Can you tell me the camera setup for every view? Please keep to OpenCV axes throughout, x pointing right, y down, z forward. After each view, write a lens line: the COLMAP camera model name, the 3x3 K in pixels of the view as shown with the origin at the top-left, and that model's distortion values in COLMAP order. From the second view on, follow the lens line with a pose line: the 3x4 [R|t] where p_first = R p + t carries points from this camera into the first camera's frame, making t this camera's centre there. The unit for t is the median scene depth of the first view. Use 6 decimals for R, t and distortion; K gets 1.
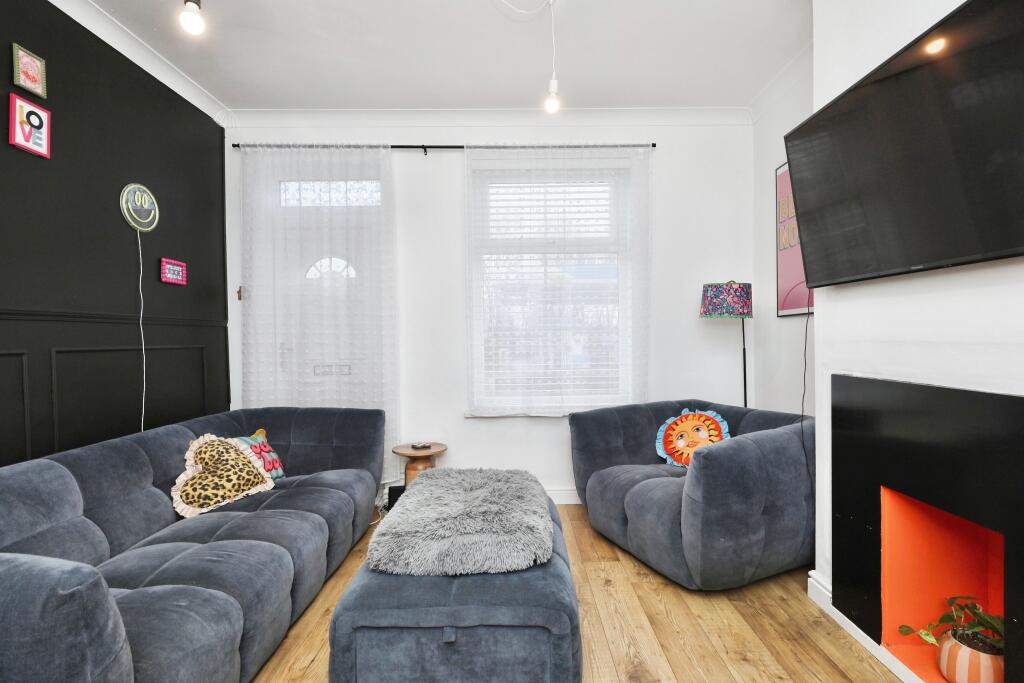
lens RADIAL K [[469.9, 0, 506.7], [0, 469.9, 339.8], [0, 0, 1]] dist [-0.019764, -0.000153]
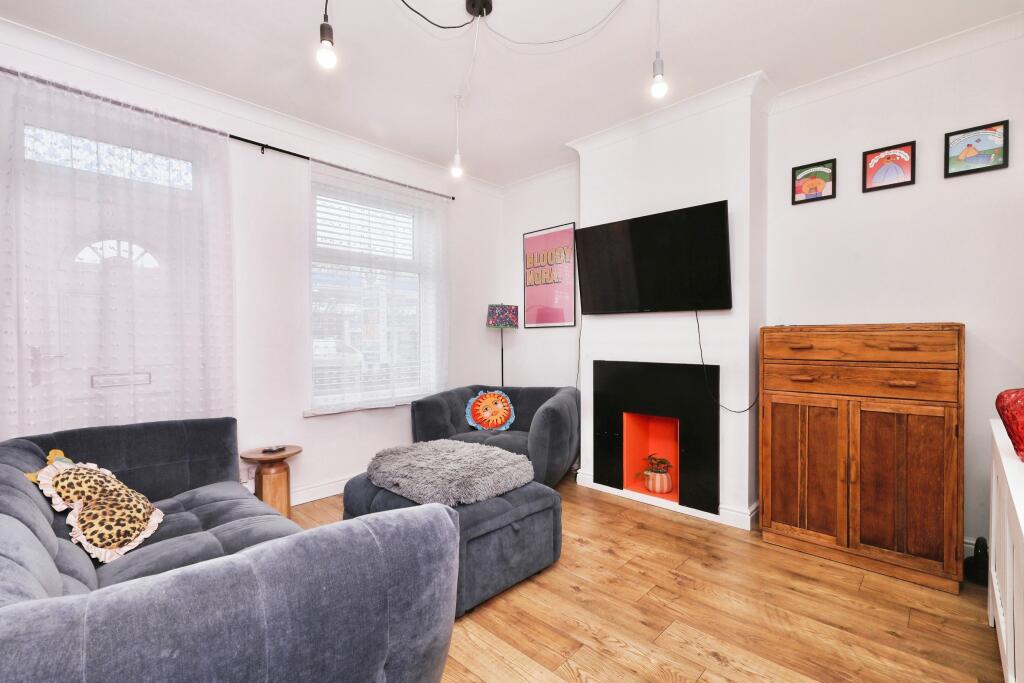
lens RADIAL K [[469.9, 0, 506.7], [0, 469.9, 339.8], [0, 0, 1]] dist [-0.019764, -0.000153]
pose [[0.688252, 0.004553, 0.725457, -0.592962], [0.000474, 0.999977, -0.006725, 0.001240], [-0.725472, 0.004972, 0.688234, -0.041675]]
